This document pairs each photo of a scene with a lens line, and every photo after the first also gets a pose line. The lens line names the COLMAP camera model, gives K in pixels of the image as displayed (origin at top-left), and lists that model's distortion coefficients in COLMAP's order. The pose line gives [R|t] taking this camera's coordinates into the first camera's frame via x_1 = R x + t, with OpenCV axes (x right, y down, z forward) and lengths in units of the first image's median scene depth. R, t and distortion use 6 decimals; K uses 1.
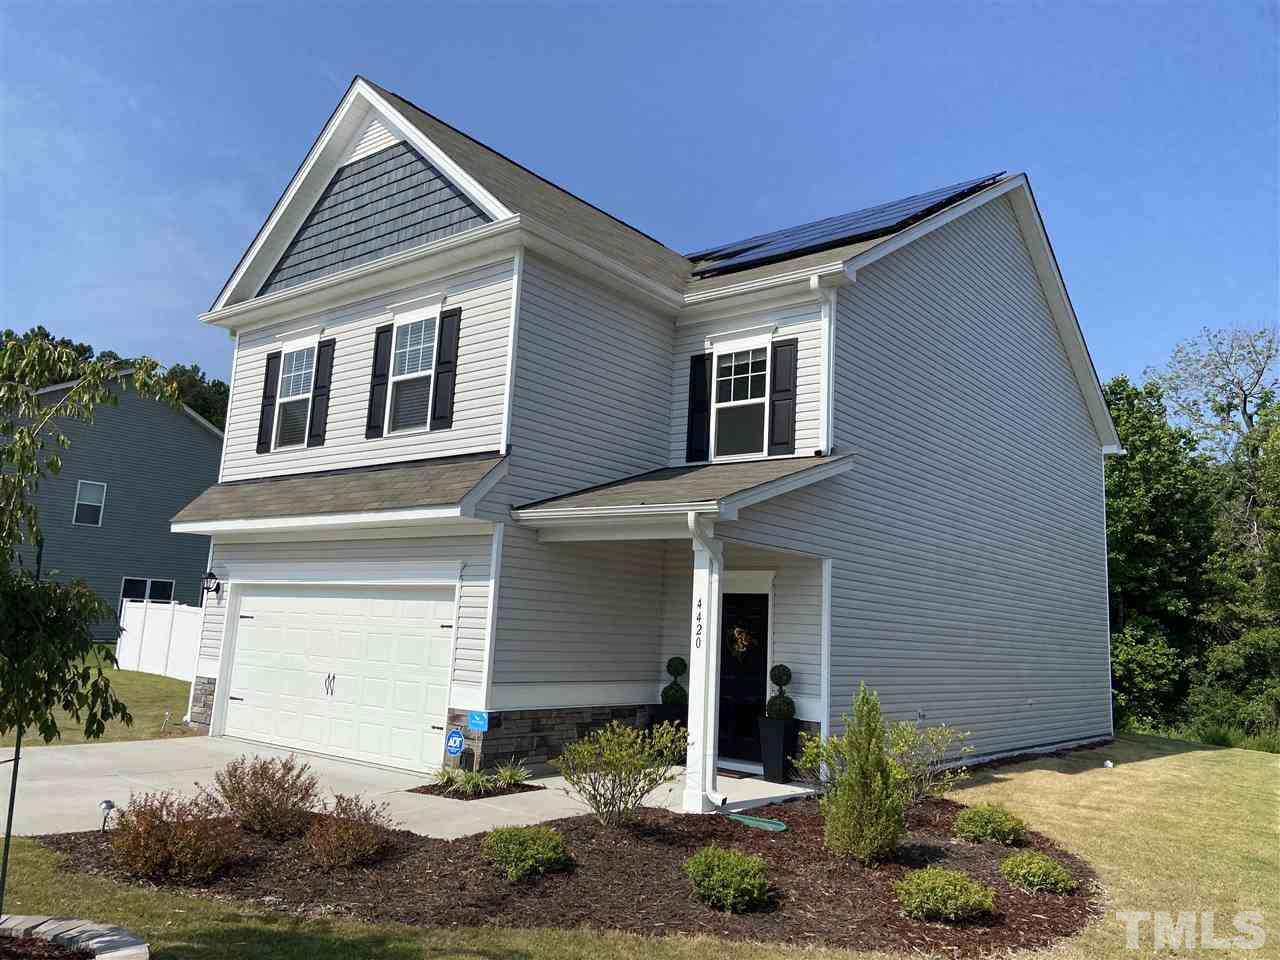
lens RADIAL K [[964.1, 0, 639.6], [0, 964.1, 470.5], [0, 0, 1]] dist [0.126769, -0.156591]
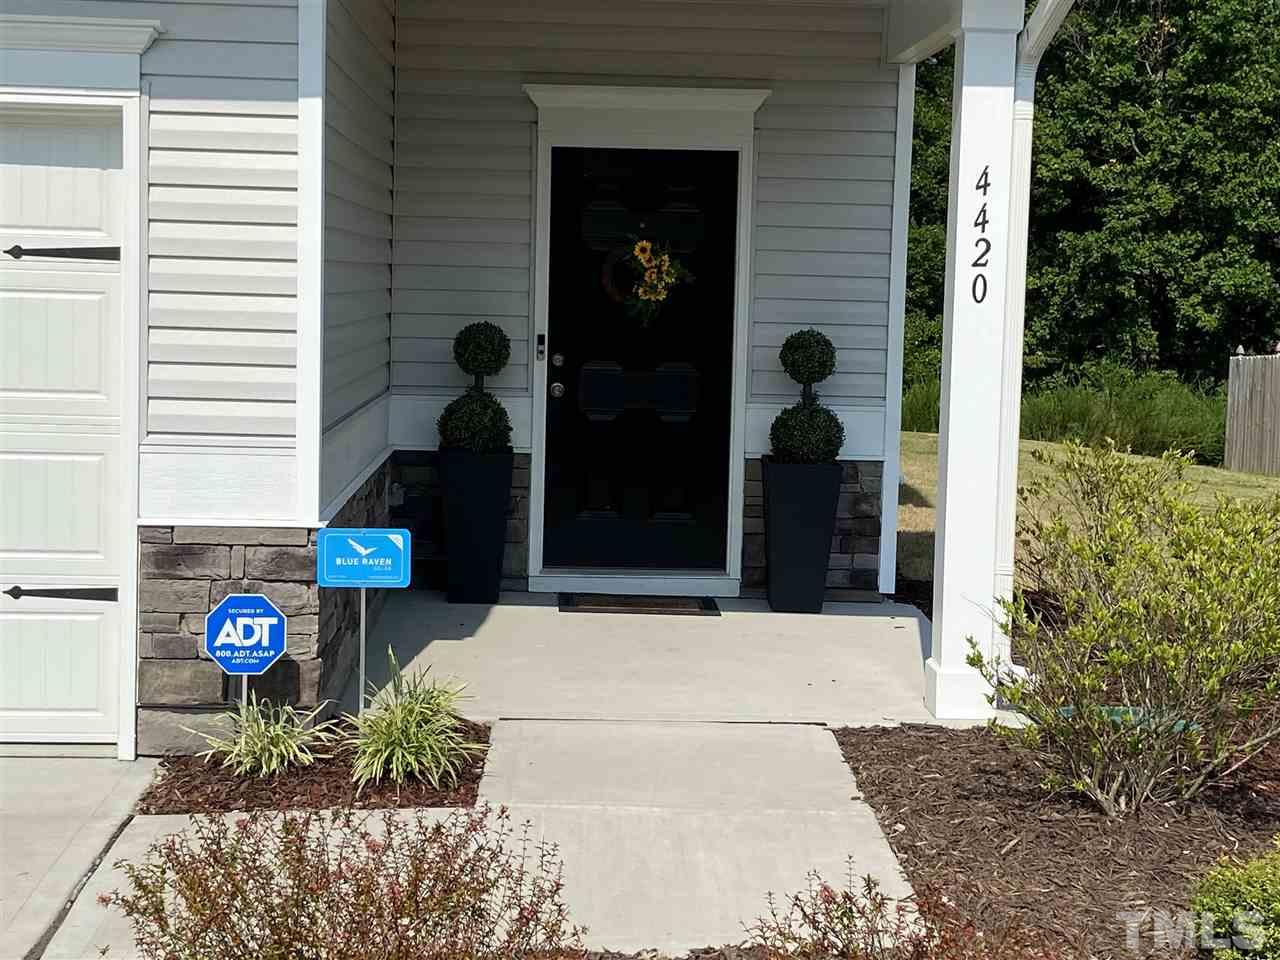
lens RADIAL K [[2055.9, 0, 641.8], [0, 2055.9, 444.8], [0, 0, 1]] dist [0.096656, 0.004460]
pose [[0.754694, -0.082262, 0.650899, -0.416193], [-0.096342, 0.967458, 0.233974, 0.050245], [-0.648965, -0.239288, 0.722209, 0.389220]]
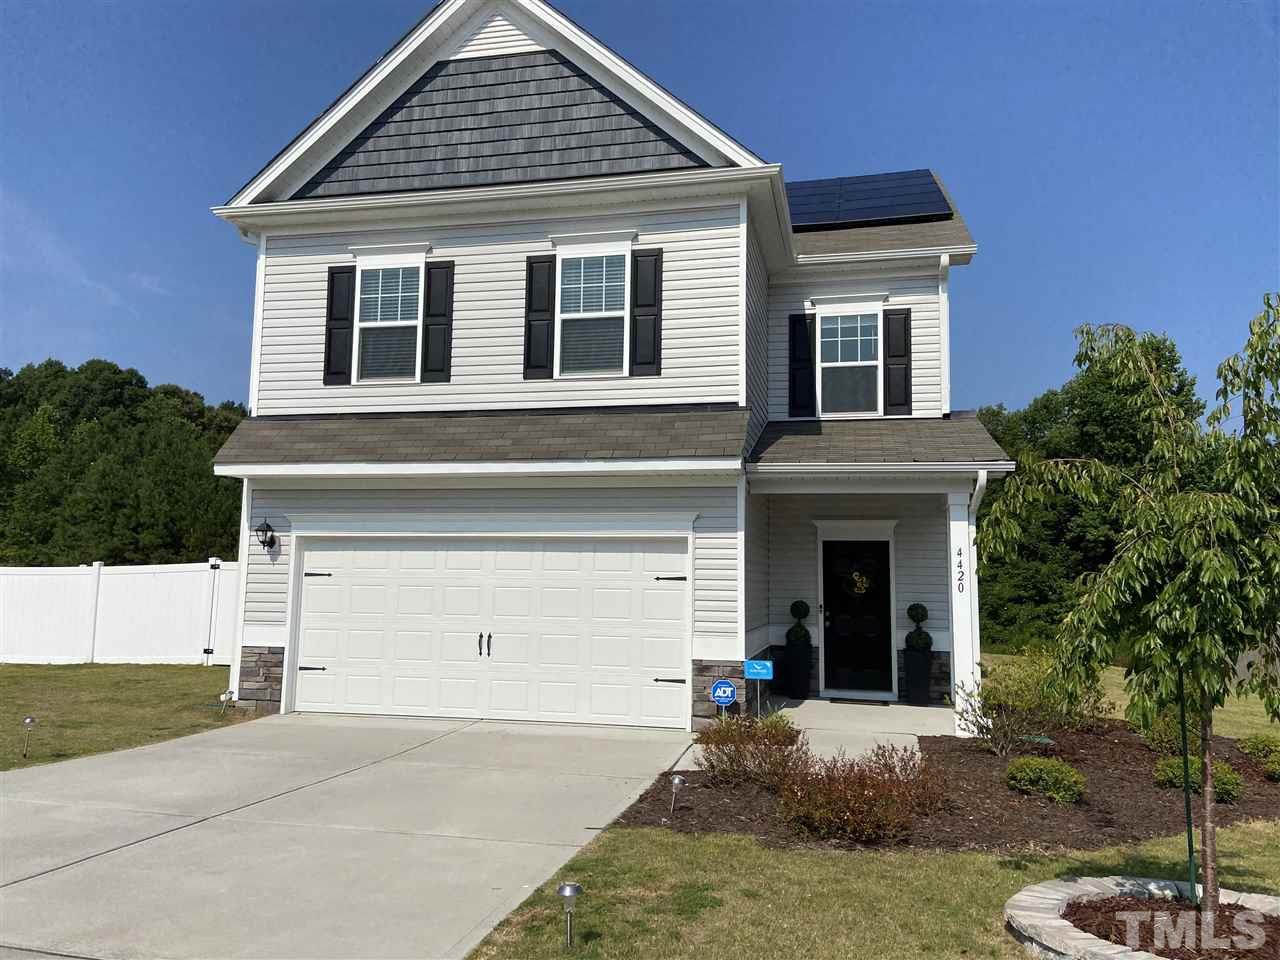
lens RADIAL K [[964.1, 0, 639.6], [0, 964.1, 470.5], [0, 0, 1]] dist [0.126769, -0.156591]
pose [[0.899285, 0.015151, 0.437101, -0.581107], [-0.042715, 0.997665, 0.053299, 0.000516], [-0.435273, -0.066602, 0.897832, 0.126879]]
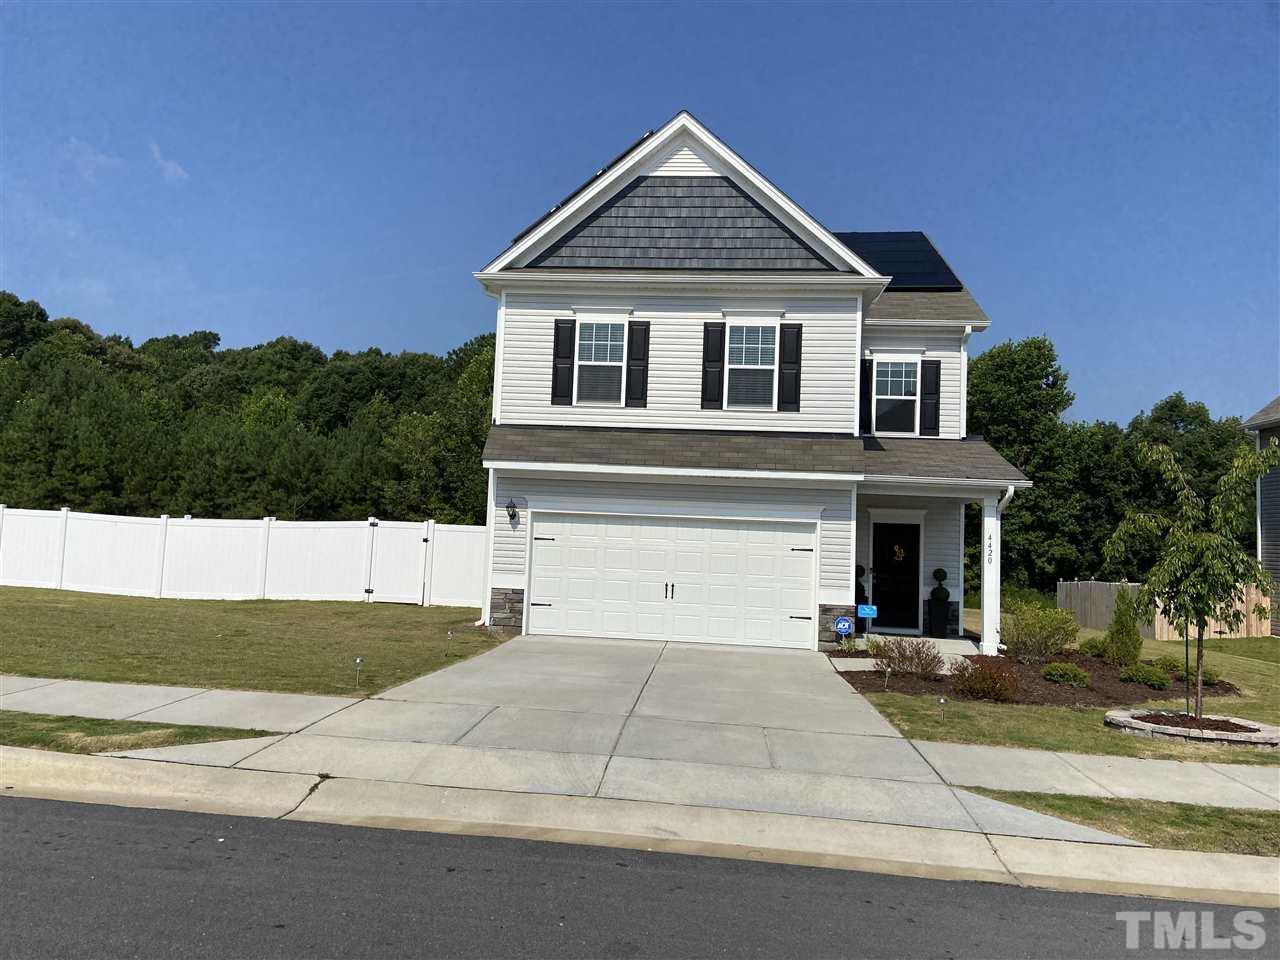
lens RADIAL K [[963.6, 0, 637.9], [0, 963.6, 463.3], [0, 0, 1]] dist [0.126648, -0.160108]
pose [[0.834544, 0.025839, 0.550335, -1.073438], [-0.089090, 0.992082, 0.088520, -0.067010], [-0.543690, -0.122903, 0.830238, -0.051431]]
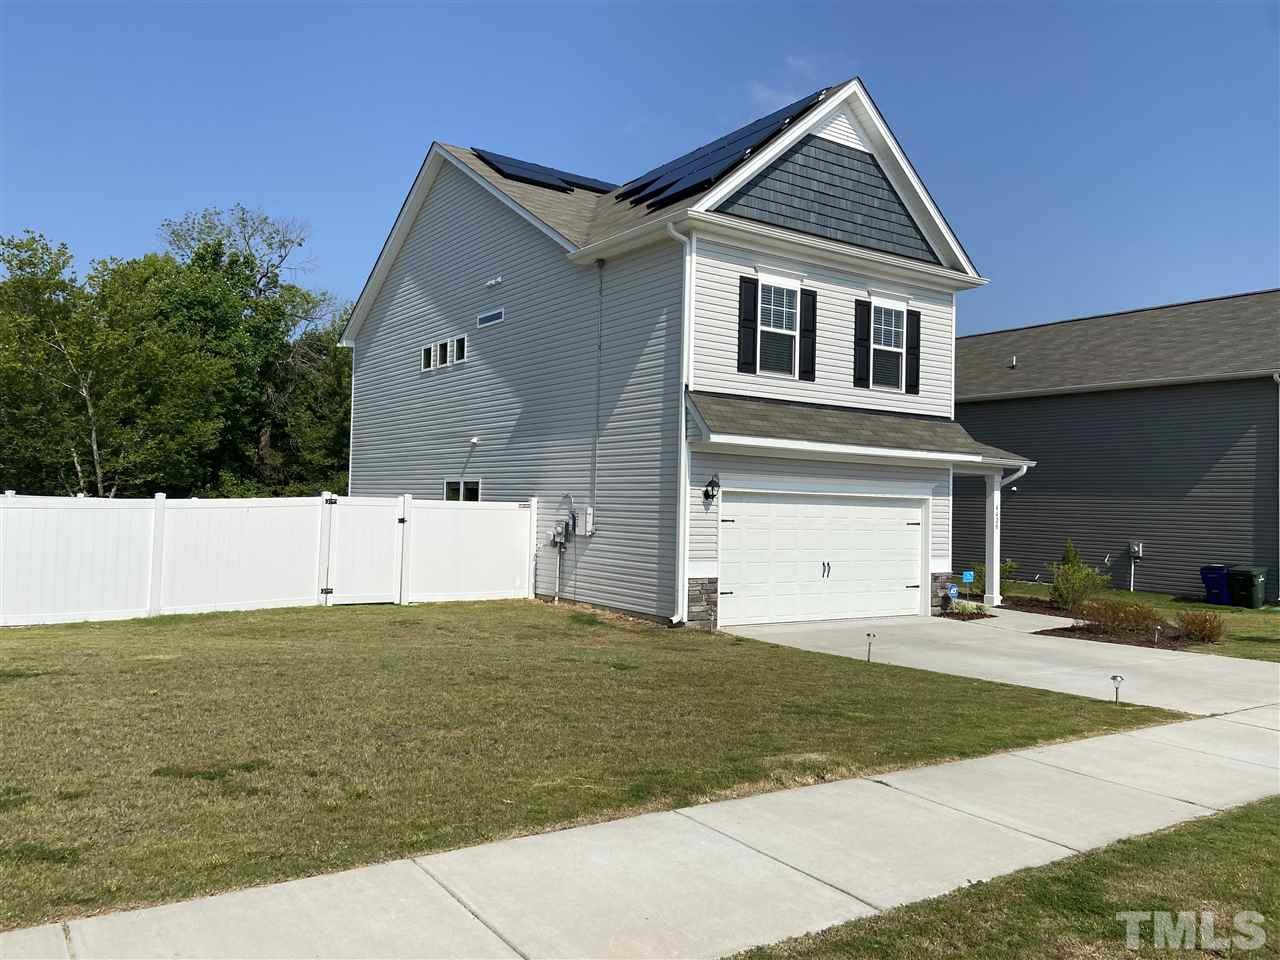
lens RADIAL K [[964.1, 0, 639.6], [0, 964.1, 470.5], [0, 0, 1]] dist [0.126769, -0.156591]
pose [[0.278287, -0.007897, 0.960465, -1.629557], [-0.168076, 0.984137, 0.056790, 0.054129], [-0.945678, -0.177235, 0.272545, 0.896055]]
